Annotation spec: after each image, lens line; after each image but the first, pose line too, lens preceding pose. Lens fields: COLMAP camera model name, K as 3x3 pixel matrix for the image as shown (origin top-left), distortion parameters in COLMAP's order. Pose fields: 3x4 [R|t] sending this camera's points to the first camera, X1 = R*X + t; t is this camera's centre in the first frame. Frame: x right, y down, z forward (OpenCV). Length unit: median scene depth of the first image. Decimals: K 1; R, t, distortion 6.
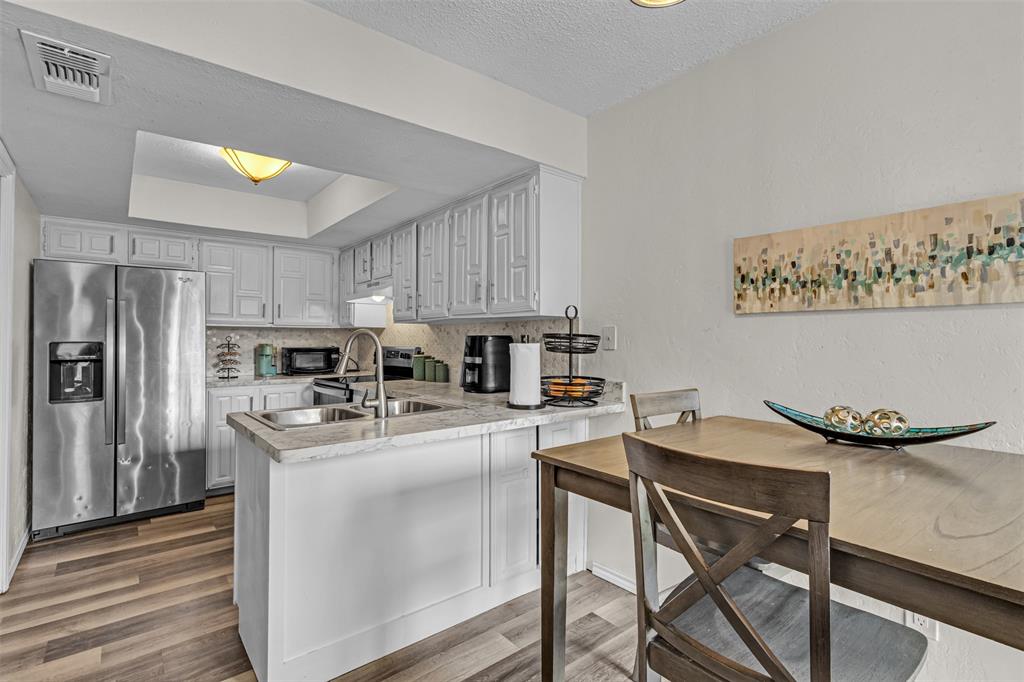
lens RADIAL K [[481.7, 0, 507.4], [0, 481.7, 336.4], [0, 0, 1]] dist [0.002867, -0.001338]
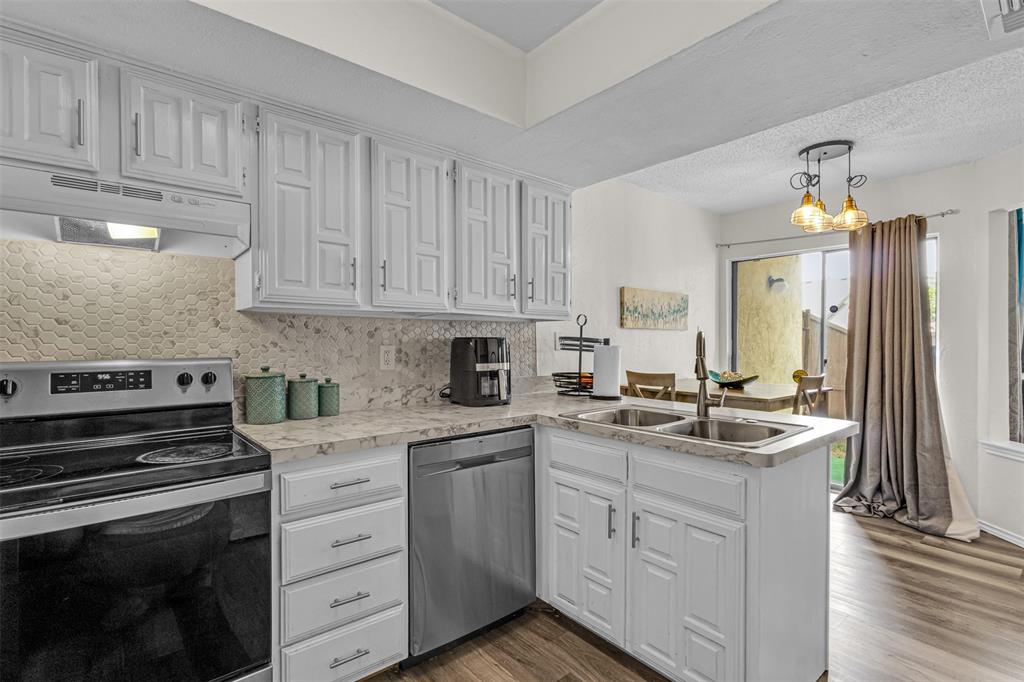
lens RADIAL K [[481.7, 0, 489.9], [0, 481.7, 340.6], [0, 0, 1]] dist [0.002867, -0.001338]
pose [[-0.015450, 0.001908, 0.999879, -0.694250], [-0.006177, 0.999979, -0.002003, 0.004822], [-0.999862, -0.006207, -0.015438, 0.782971]]
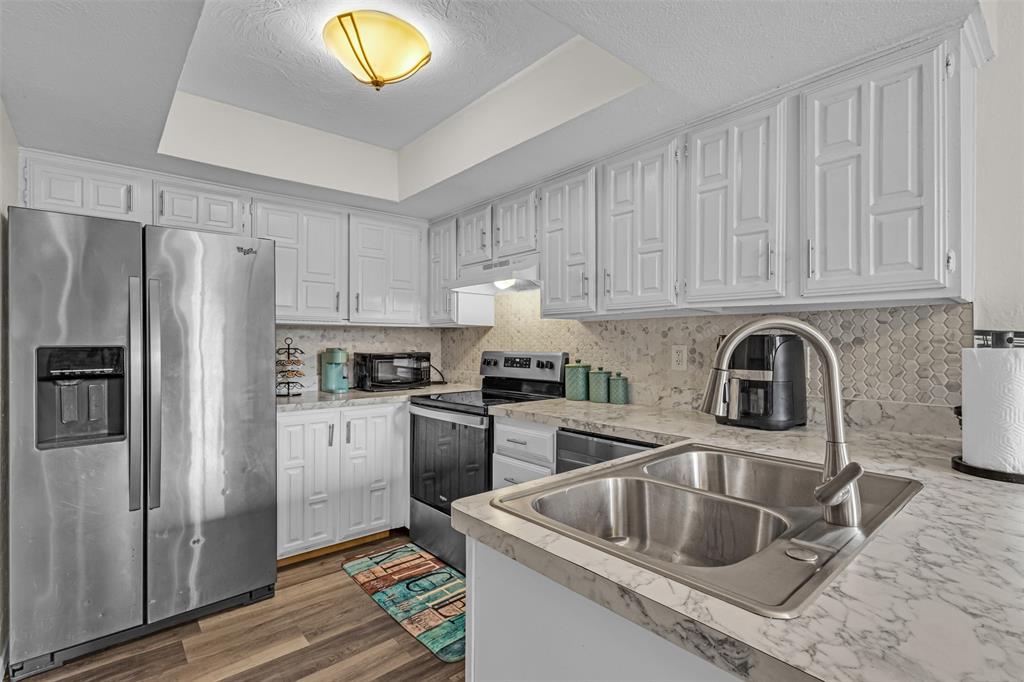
lens RADIAL K [[481.7, 0, 509.4], [0, 481.7, 343.1], [0, 0, 1]] dist [0.002867, -0.001338]
pose [[0.999672, -0.001529, 0.025567, -0.297535], [0.001333, 0.999970, 0.007688, 0.003133], [-0.025578, -0.007651, 0.999644, 0.304458]]
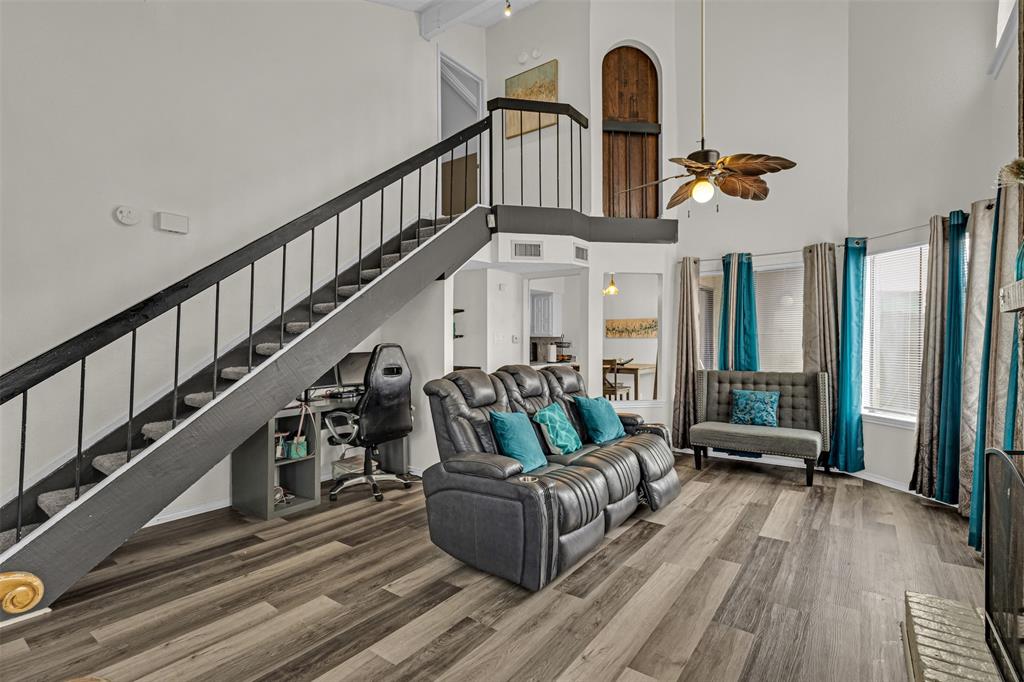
lens RADIAL K [[481.7, 0, 507.2], [0, 481.7, 341.0], [0, 0, 1]] dist [0.002867, -0.001338]
pose [[0.967067, -0.001912, 0.254516, -0.712225], [0.000887, 0.999991, 0.004142, -0.019040], [-0.254522, -0.003780, 0.967060, -1.417126]]
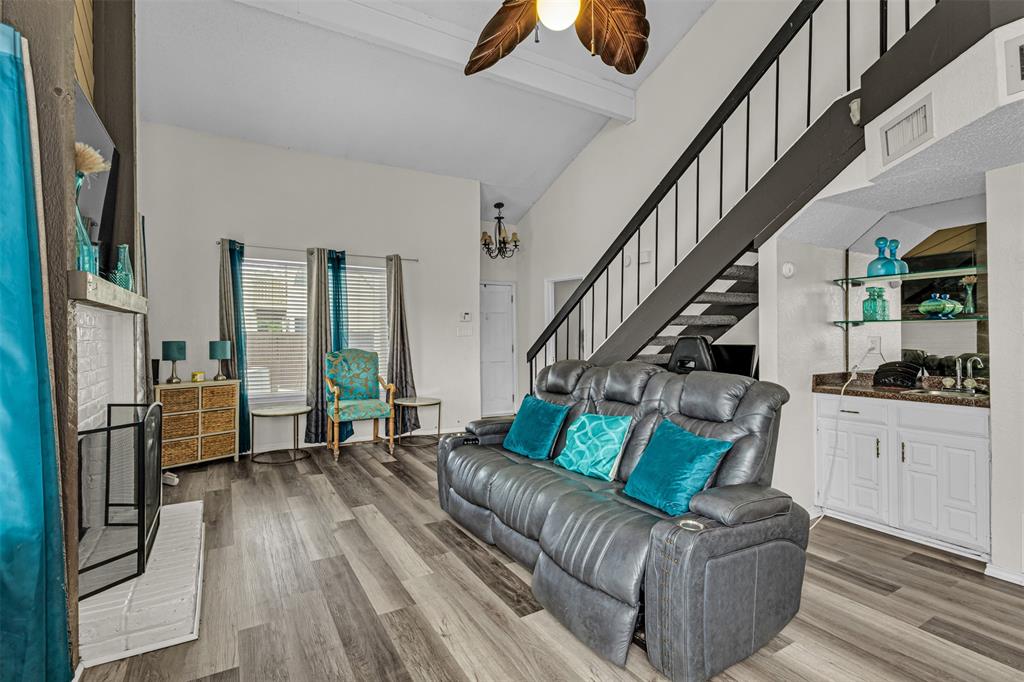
lens RADIAL K [[481.7, 0, 504.3], [0, 481.7, 340.4], [0, 0, 1]] dist [0.002867, -0.001338]
pose [[-0.144785, 0.007002, -0.989438, 0.353358], [0.003412, 0.999973, 0.006577, -0.007968], [0.989457, -0.002424, -0.144805, -0.575877]]
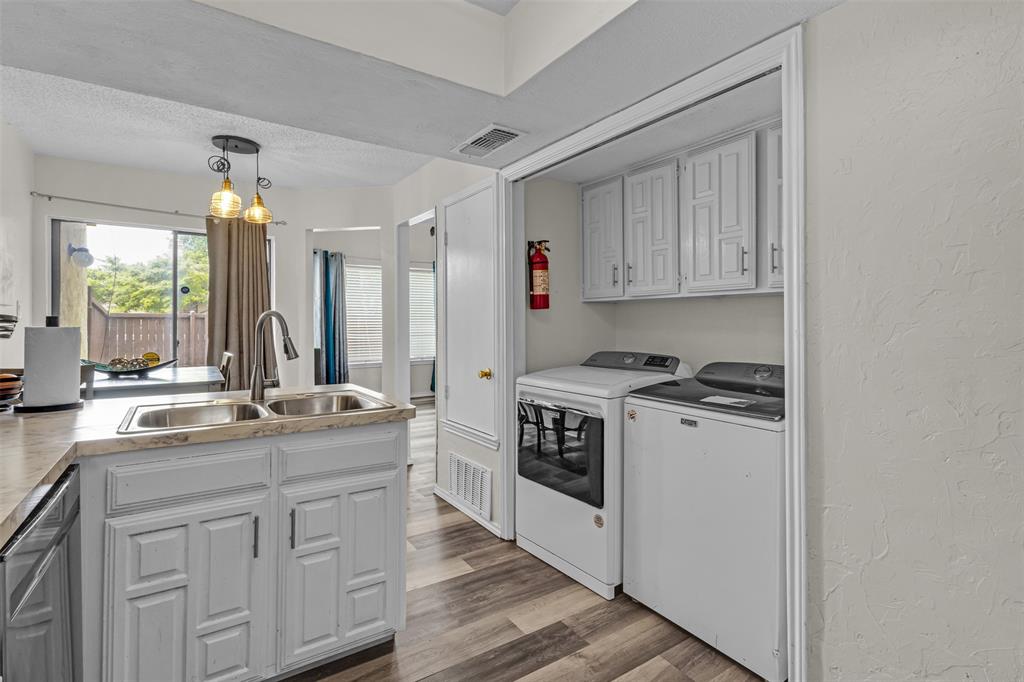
lens RADIAL K [[481.7, 0, 525.6], [0, 481.7, 318.3], [0, 0, 1]] dist [0.002867, -0.001338]
pose [[-0.998332, -0.000252, 0.057738, -0.468559], [-0.001196, 0.999866, -0.016305, 0.008081], [-0.057726, -0.016347, -0.998199, 1.036868]]
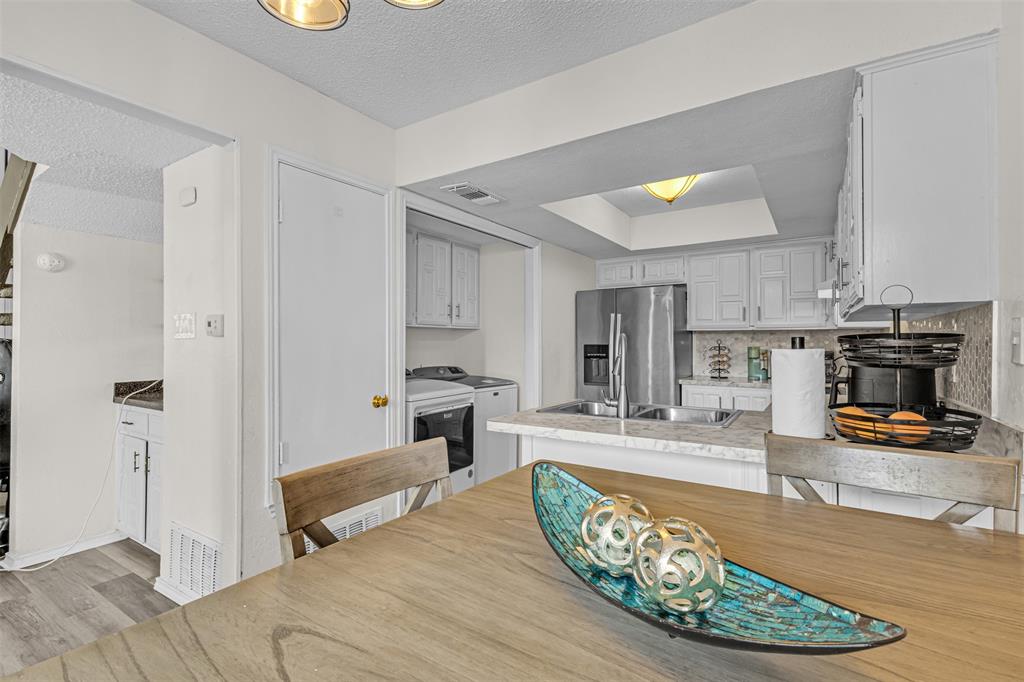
lens RADIAL K [[481.7, 0, 498.0], [0, 481.7, 340.6], [0, 0, 1]] dist [0.002867, -0.001338]
pose [[0.297080, -0.003820, -0.954845, 0.344097], [0.007201, 0.999973, -0.001760, 0.000538], [0.954826, -0.006353, 0.297099, 0.226176]]
